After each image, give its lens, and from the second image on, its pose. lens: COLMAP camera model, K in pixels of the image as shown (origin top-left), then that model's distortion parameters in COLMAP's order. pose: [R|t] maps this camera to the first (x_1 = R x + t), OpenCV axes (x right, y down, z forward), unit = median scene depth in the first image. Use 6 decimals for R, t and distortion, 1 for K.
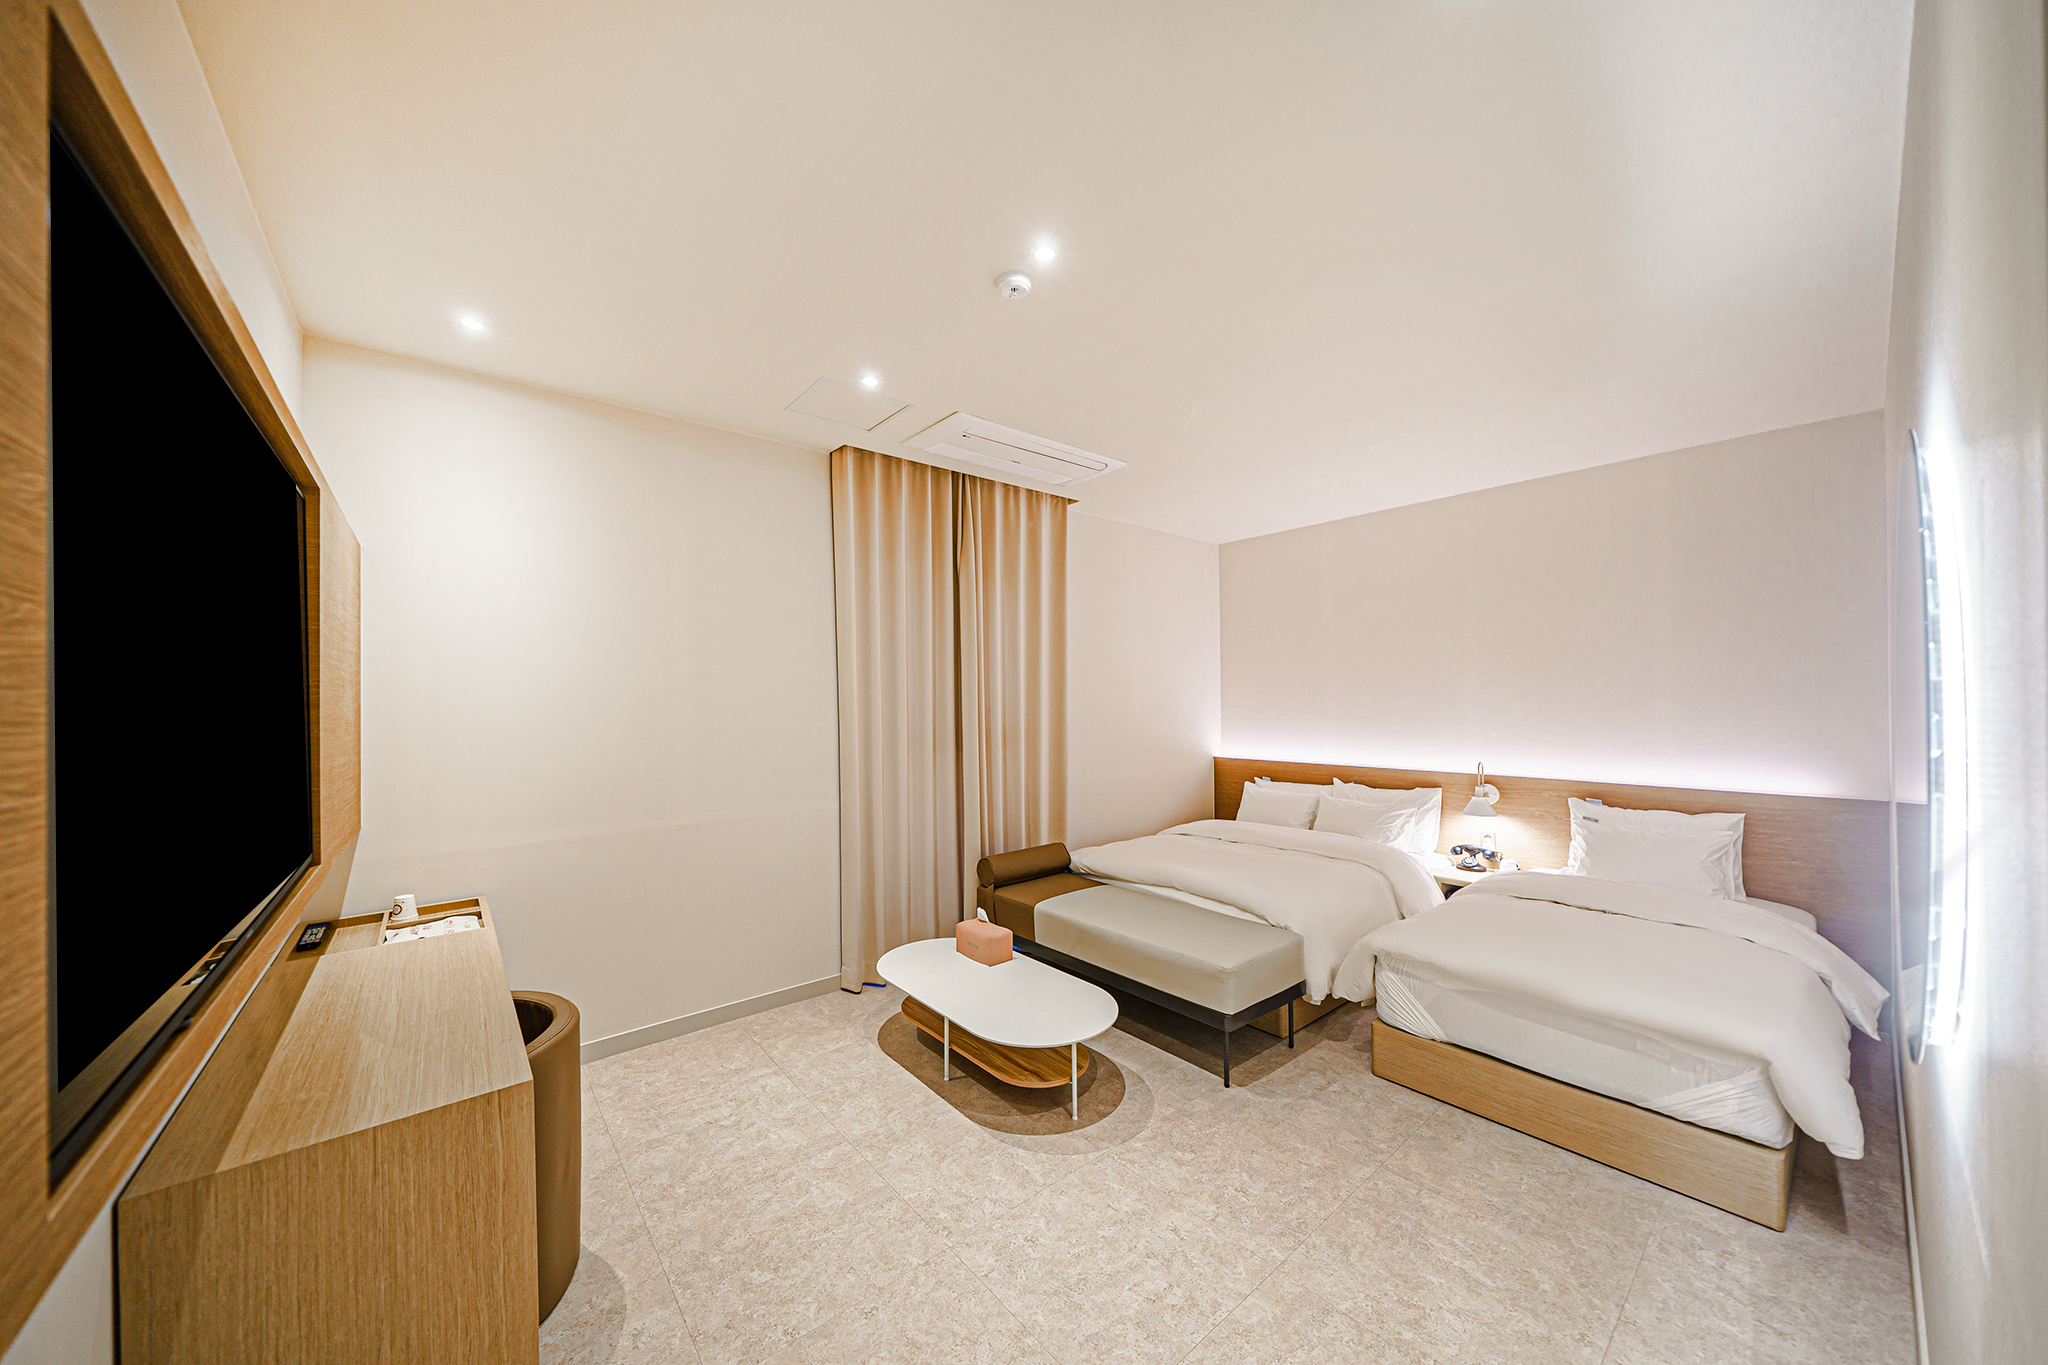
lens RADIAL K [[702.7, 0, 1023.8], [0, 702.7, 695.0], [0, 0, 1]] dist [-0.001612, -0.000141]
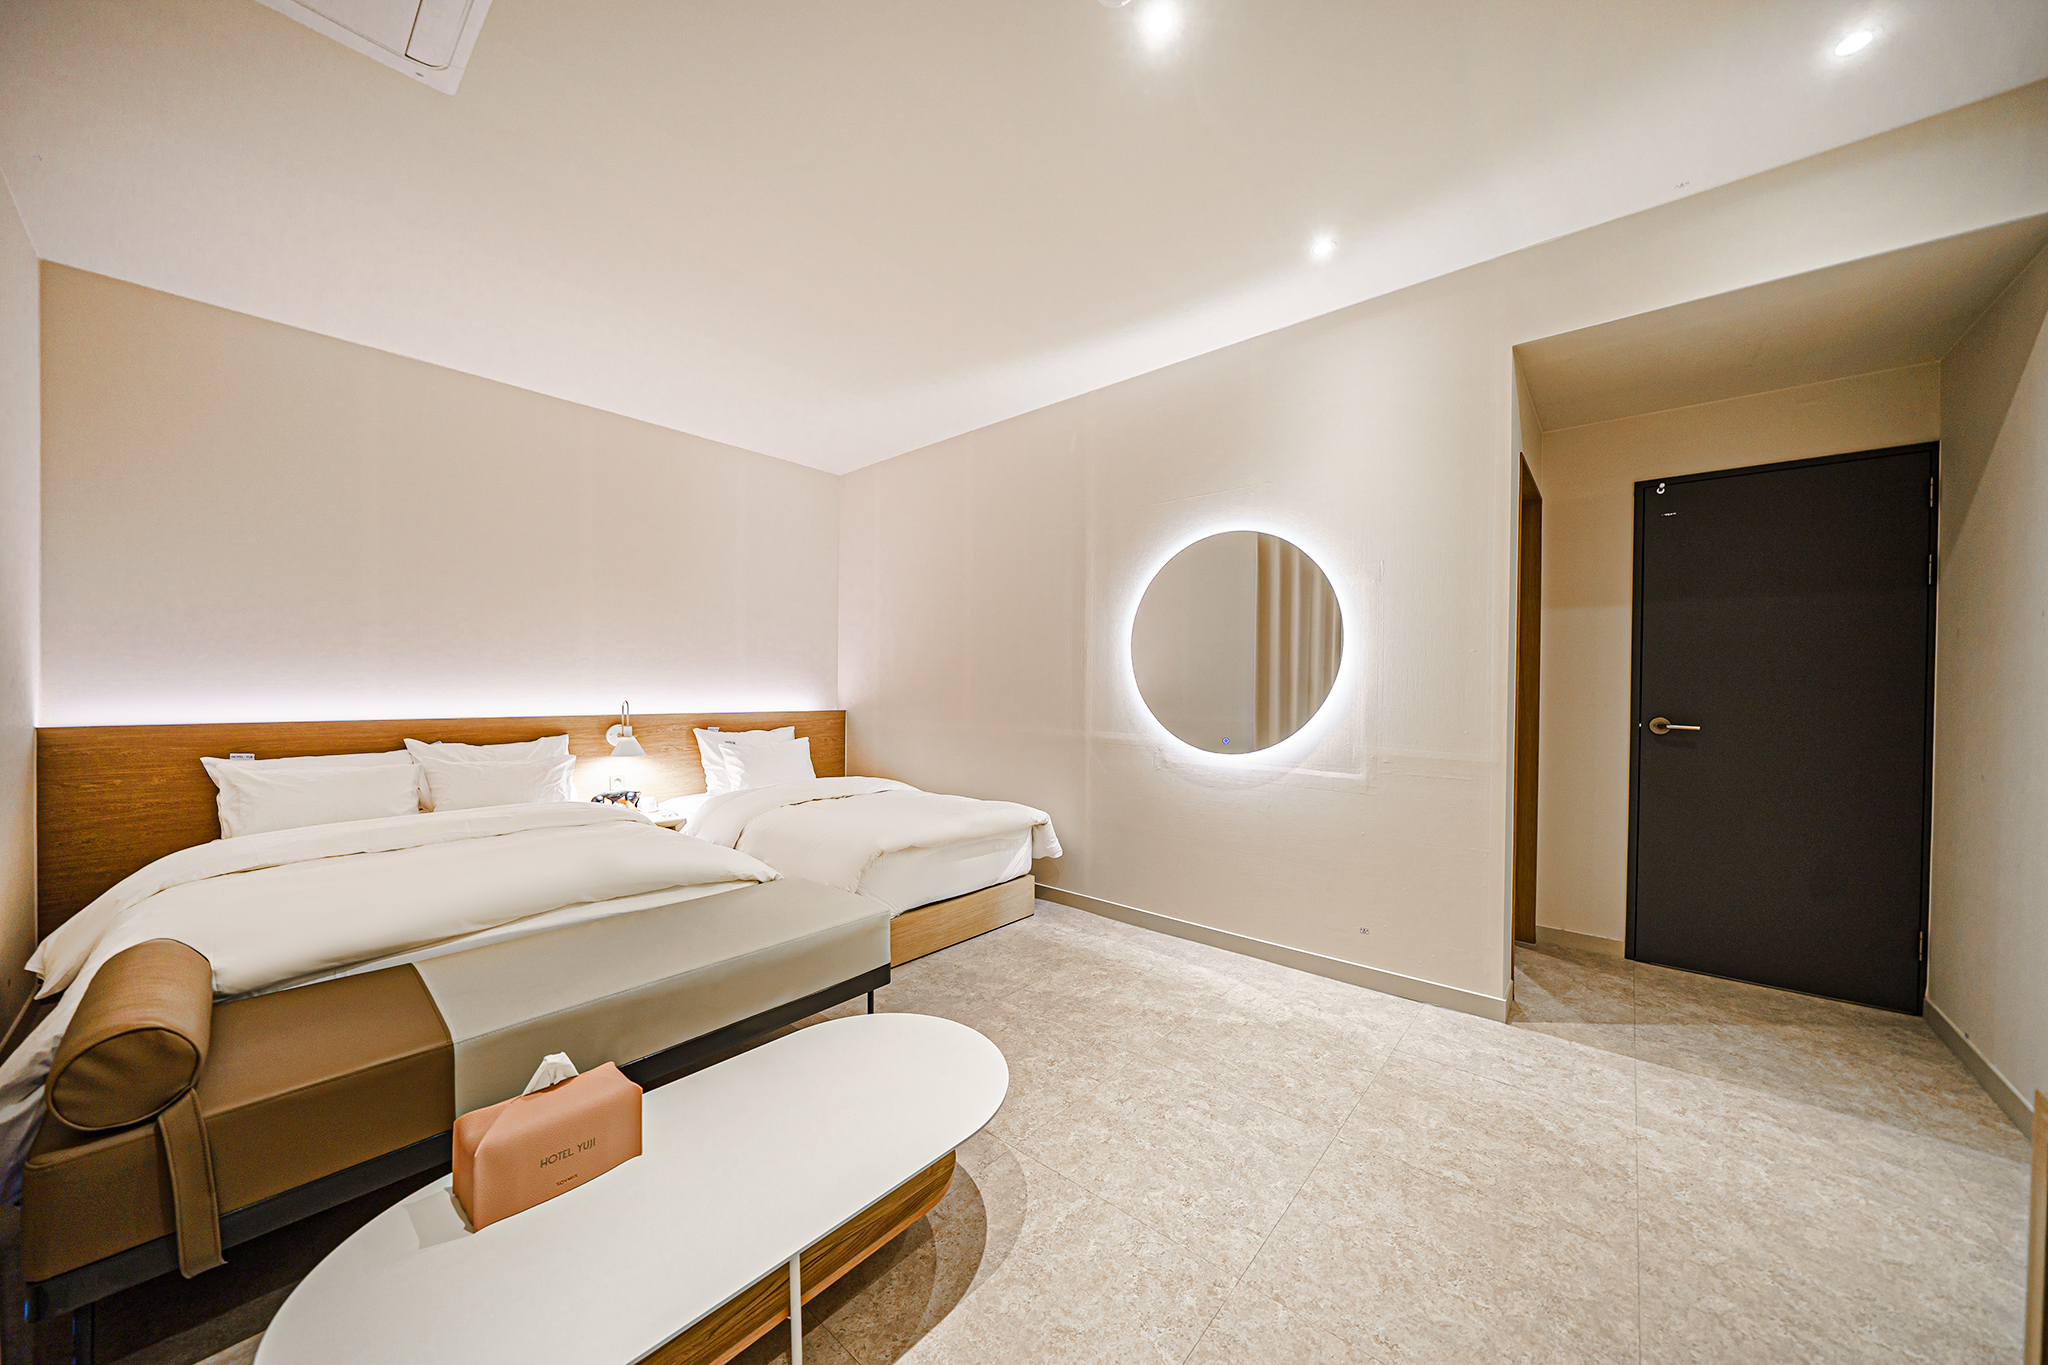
lens RADIAL K [[685.5, 0, 1035.0], [0, 685.5, 695.3], [0, 0, 1]] dist [-0.011200, -0.000023]
pose [[-0.156174, -0.004308, 0.987720, -0.735909], [-0.015495, 0.999878, 0.001911, 0.163213], [-0.987608, -0.015006, -0.156222, 1.262651]]
